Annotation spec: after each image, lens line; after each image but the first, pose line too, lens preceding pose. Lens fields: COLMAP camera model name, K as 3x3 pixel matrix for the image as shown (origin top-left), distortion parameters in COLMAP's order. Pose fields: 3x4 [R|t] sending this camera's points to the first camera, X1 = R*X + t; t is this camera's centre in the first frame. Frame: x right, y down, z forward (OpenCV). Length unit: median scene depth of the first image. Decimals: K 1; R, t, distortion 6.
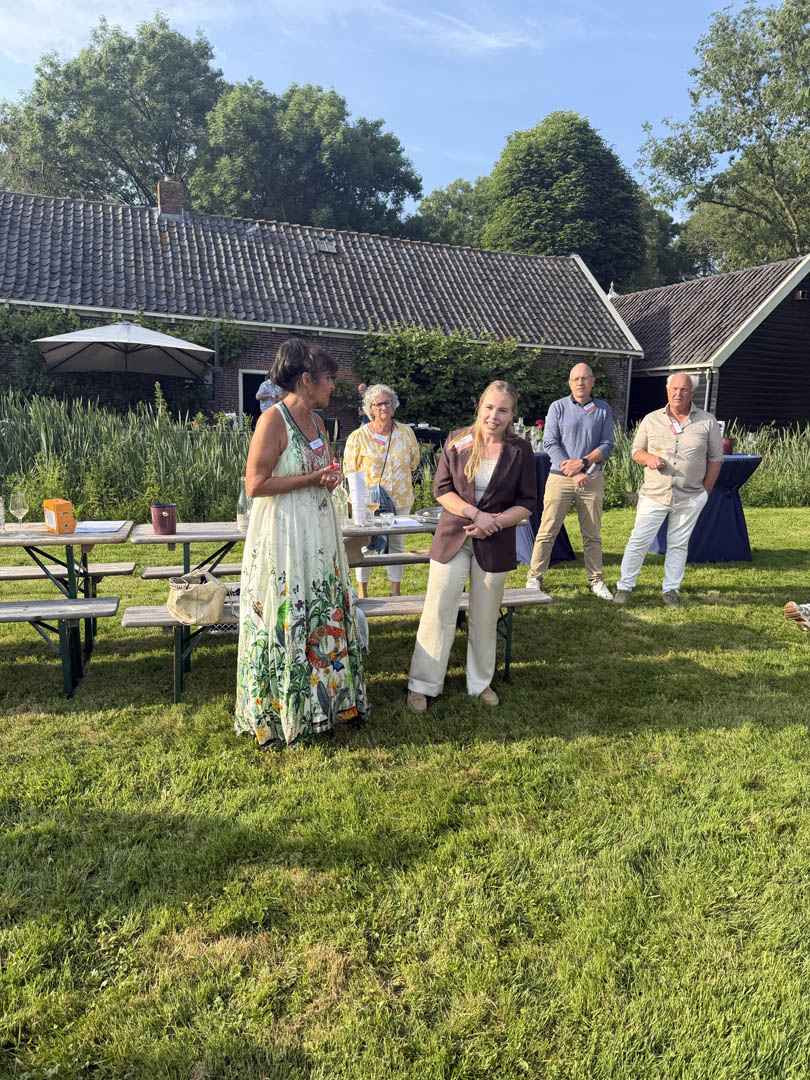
lens RADIAL K [[766.0, 0, 402.0], [0, 766.0, 538.6], [0, 0, 1]] dist [0.040849, -0.045086]
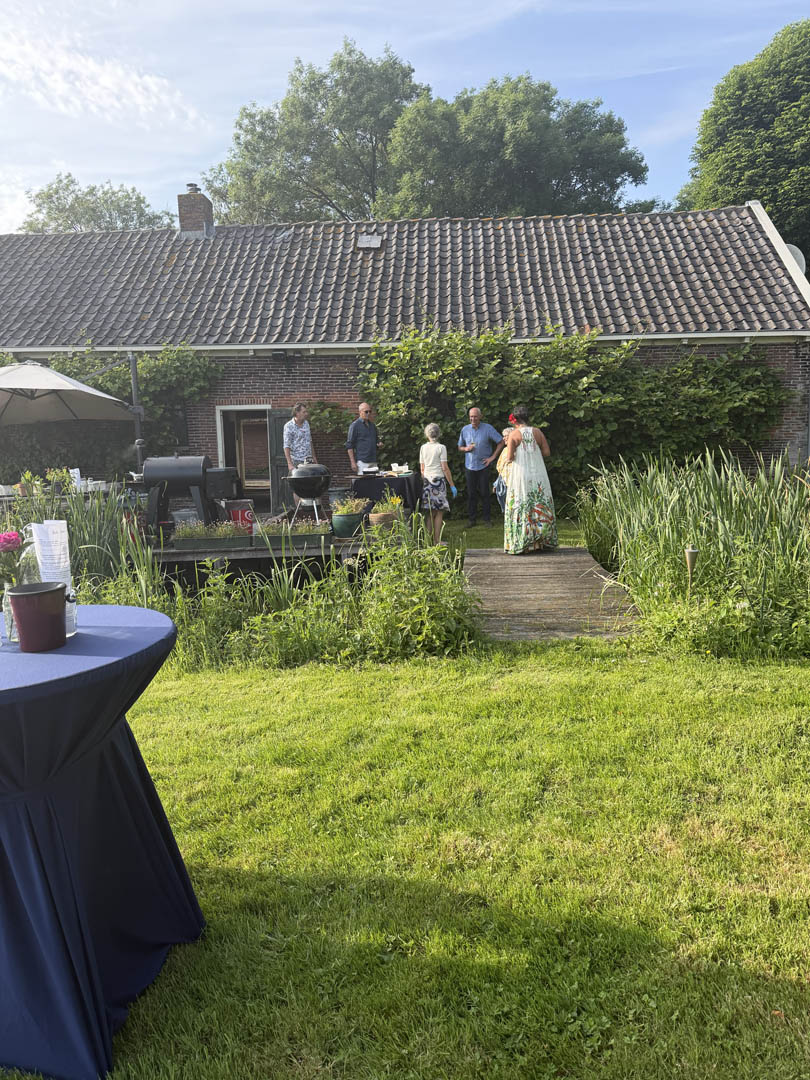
lens RADIAL K [[766.0, 0, 401.6], [0, 766.0, 542.2], [0, 0, 1]] dist [0.040849, -0.045086]
pose [[0.918977, -0.000962, -0.394309, 0.275556], [-0.010285, 0.999598, -0.026408, -0.057422], [0.394176, 0.028324, 0.918598, 0.335874]]
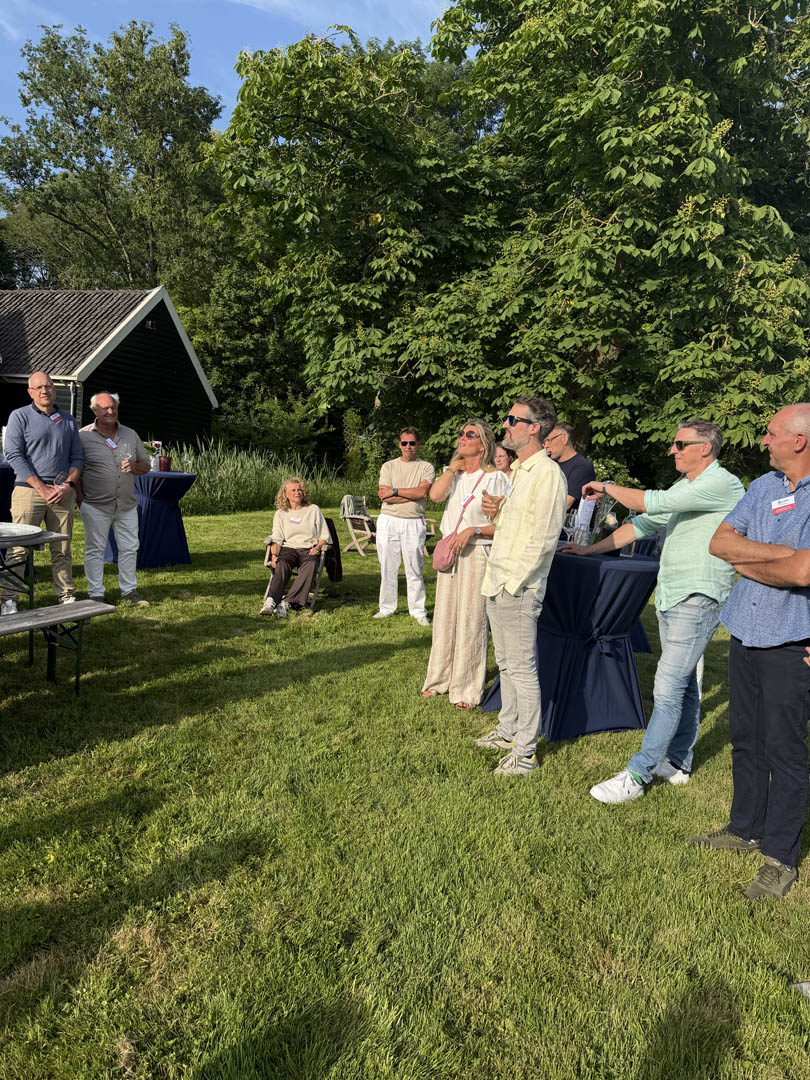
lens RADIAL K [[766.0, 0, 405.7], [0, 766.0, 539.3], [0, 0, 1]] dist [0.040849, -0.045086]
pose [[0.672701, -0.041414, 0.738755, -0.076289], [0.050438, 0.998677, 0.010057, -0.001214], [-0.738194, 0.030496, 0.673899, -0.006199]]
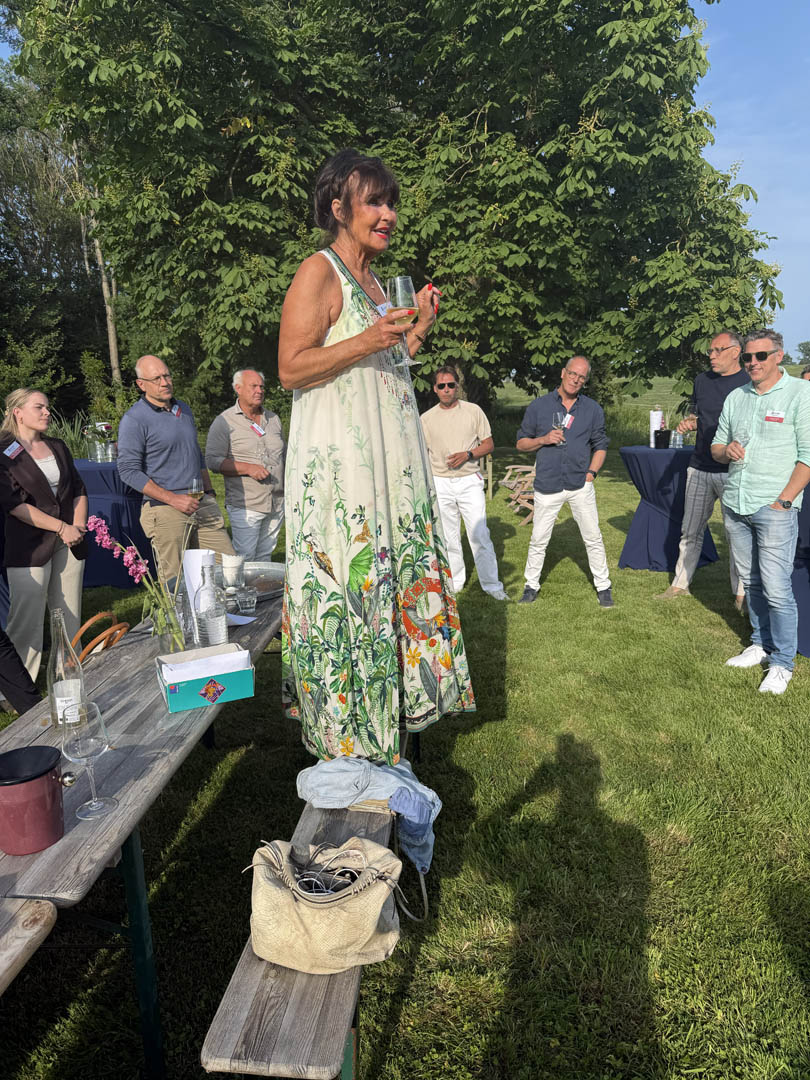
lens RADIAL K [[770.7, 0, 410.4], [0, 770.7, 545.6], [0, 0, 1]] dist [0.025974, -0.028167]
pose [[0.330023, -0.215475, 0.919051, -0.133073], [0.197206, 0.967854, 0.156102, -0.035472], [-0.923144, 0.129725, 0.361907, 0.162073]]
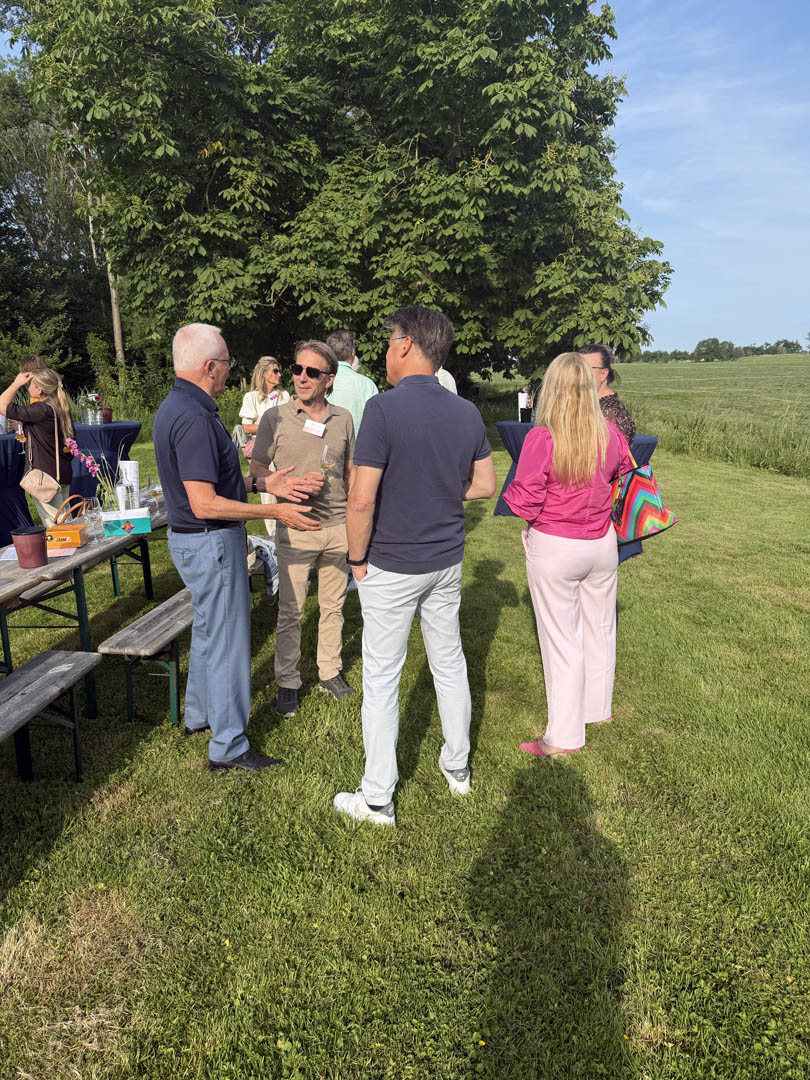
lens RADIAL K [[770.7, 0, 402.1], [0, 770.7, 549.3], [0, 0, 1]] dist [0.025974, -0.028167]
pose [[0.350720, -0.231732, 0.907356, -0.218891], [0.181745, 0.967322, 0.176797, -0.020690], [-0.918675, 0.102901, 0.381375, 0.075489]]
